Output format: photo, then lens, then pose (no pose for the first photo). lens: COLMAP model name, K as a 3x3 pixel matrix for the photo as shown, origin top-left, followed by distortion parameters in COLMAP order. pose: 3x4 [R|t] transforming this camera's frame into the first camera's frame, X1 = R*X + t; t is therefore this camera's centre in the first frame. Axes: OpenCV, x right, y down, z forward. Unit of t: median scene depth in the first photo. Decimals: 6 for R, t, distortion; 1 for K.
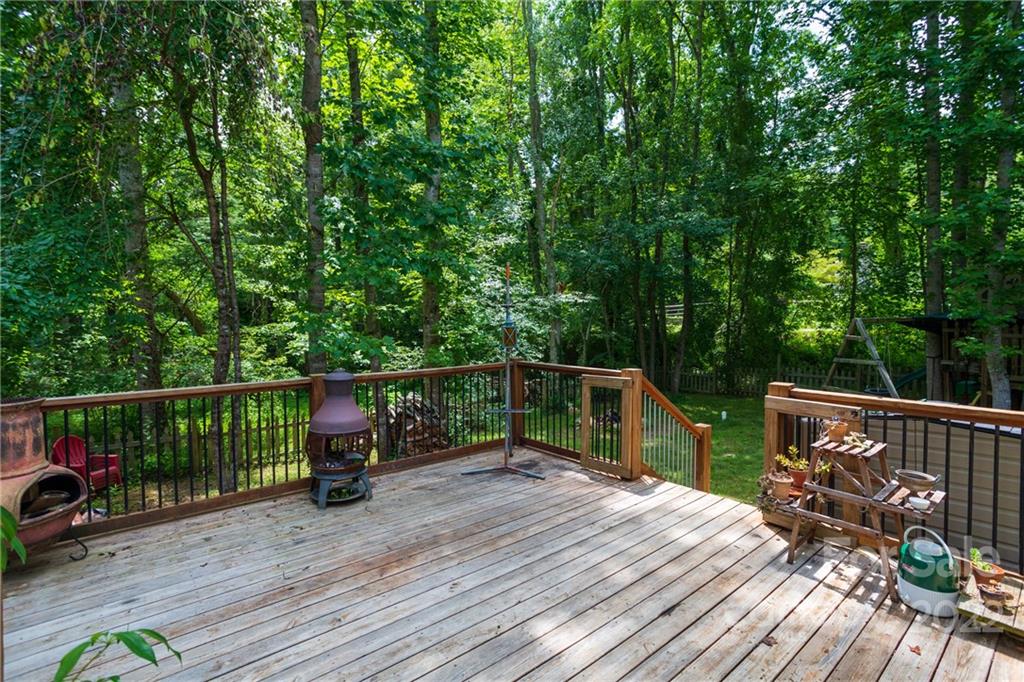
lens RADIAL K [[518.3, 0, 511.6], [0, 518.3, 337.7], [0, 0, 1]] dist [-0.034384, 0.001198]
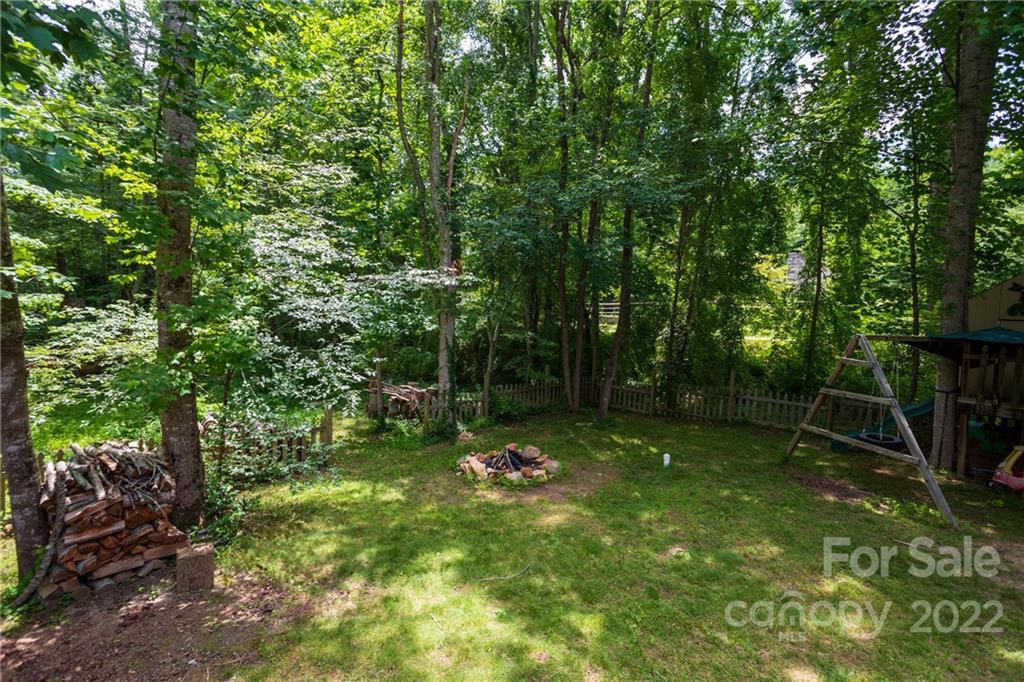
lens RADIAL K [[518.3, 0, 512.7], [0, 518.3, 337.8], [0, 0, 1]] dist [-0.034384, 0.001198]
pose [[0.991647, 0.047760, 0.119811, 0.075692], [-0.049929, 0.998638, 0.015167, -0.012501], [-0.118923, -0.021022, 0.992681, 0.224711]]
